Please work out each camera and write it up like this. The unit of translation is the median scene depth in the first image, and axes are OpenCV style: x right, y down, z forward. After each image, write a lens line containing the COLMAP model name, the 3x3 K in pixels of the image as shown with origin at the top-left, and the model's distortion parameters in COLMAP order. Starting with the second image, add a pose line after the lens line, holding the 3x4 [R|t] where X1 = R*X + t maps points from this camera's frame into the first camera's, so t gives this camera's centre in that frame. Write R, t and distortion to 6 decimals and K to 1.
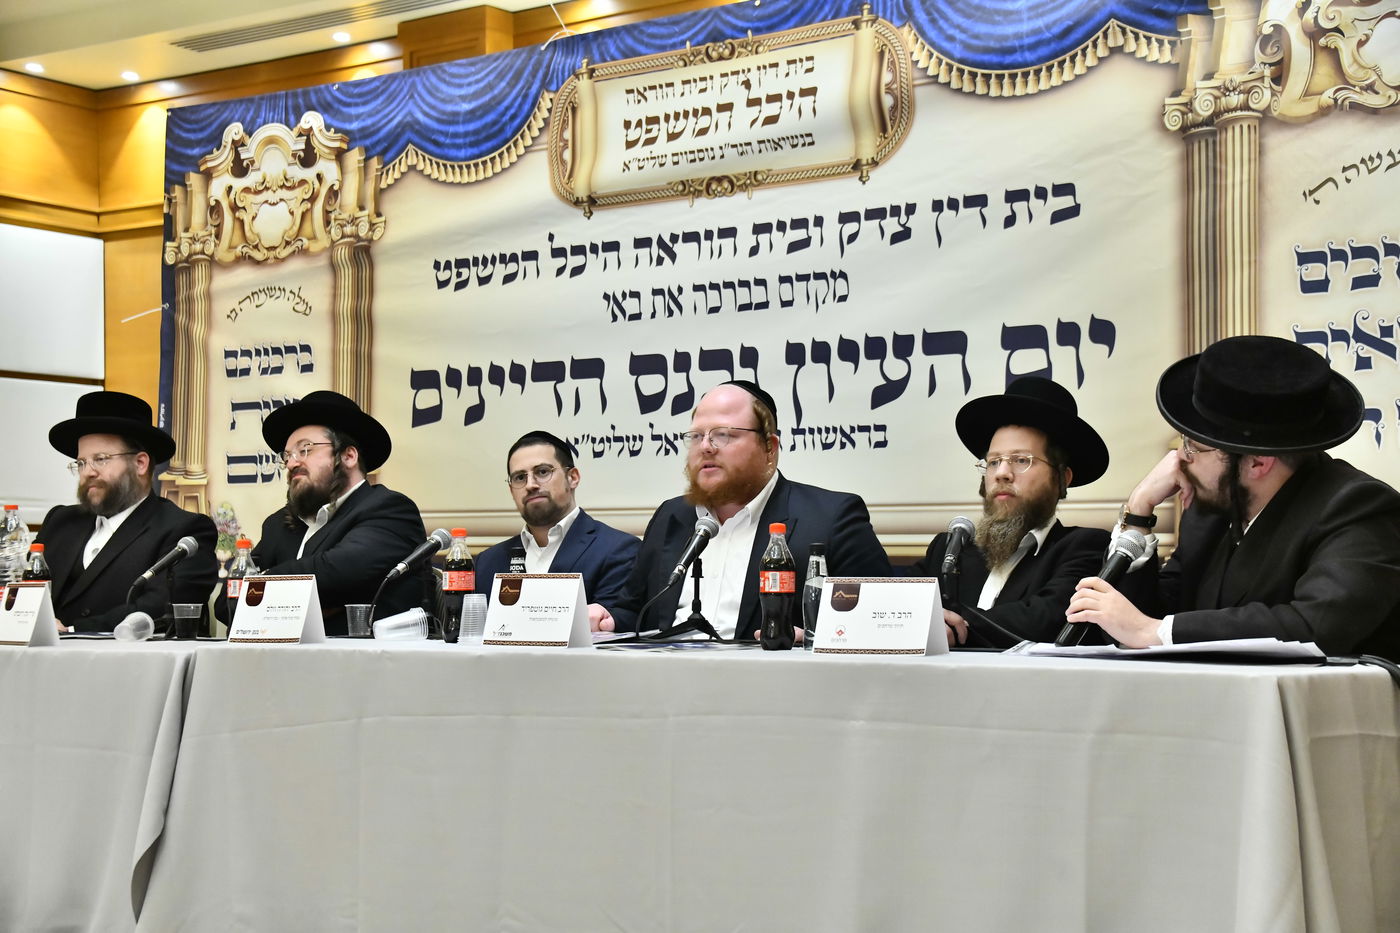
lens RADIAL K [[2163.7, 0, 698.1], [0, 2163.7, 486.9], [0, 0, 1]] dist [0.230855, 0.615362]
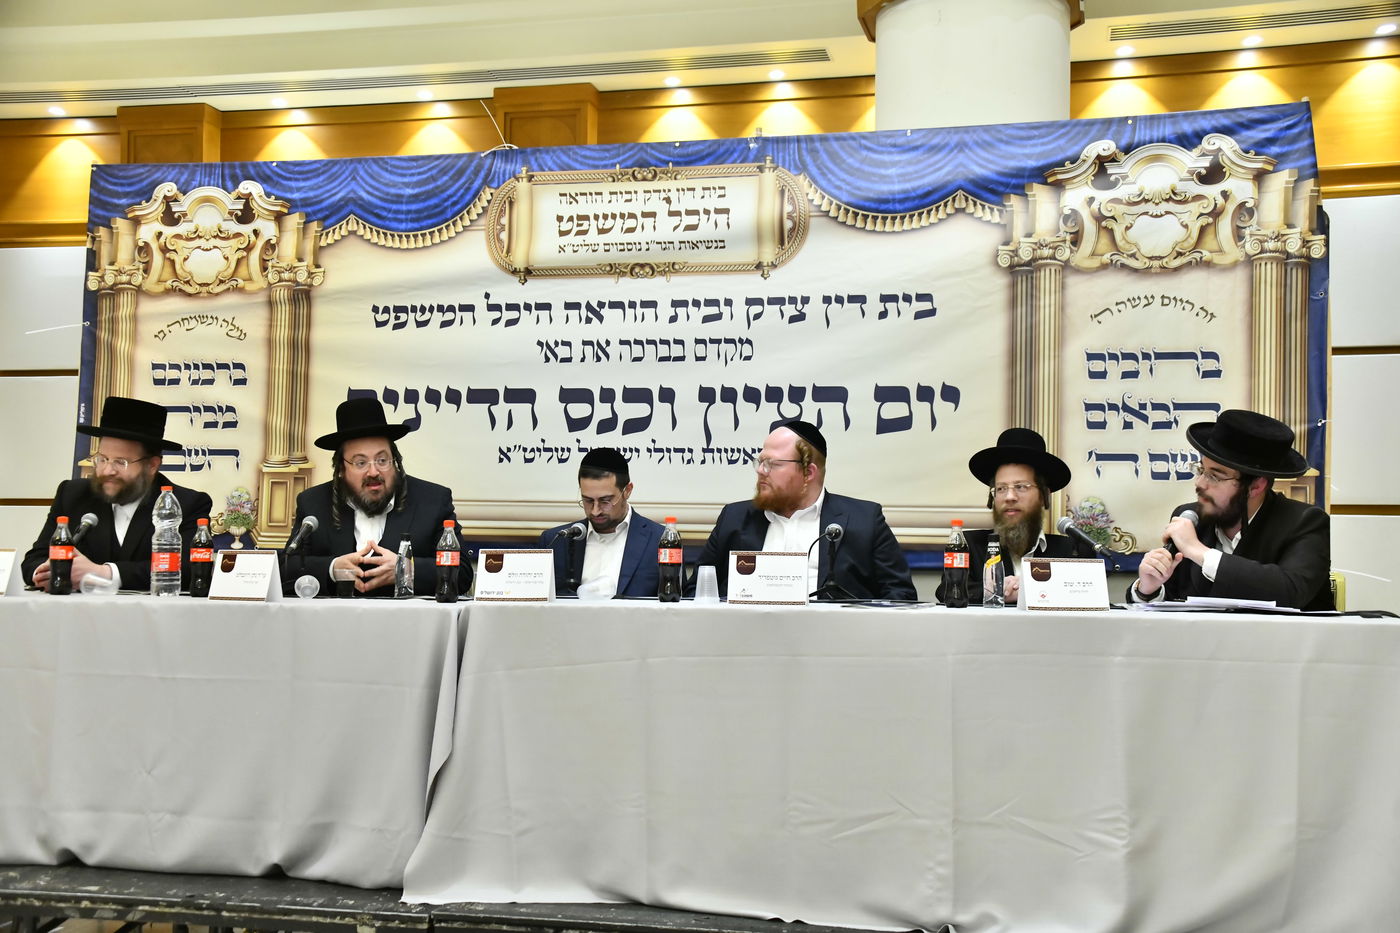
lens RADIAL K [[1545.3, 0, 701.1], [0, 1545.3, 480.3], [0, 0, 1]] dist [0.011581, 0.212229]
pose [[0.911199, 0.032500, 0.410683, -0.348073], [-0.030915, 0.999467, -0.010500, 0.004088], [-0.410805, -0.003129, 0.911718, 0.086827]]
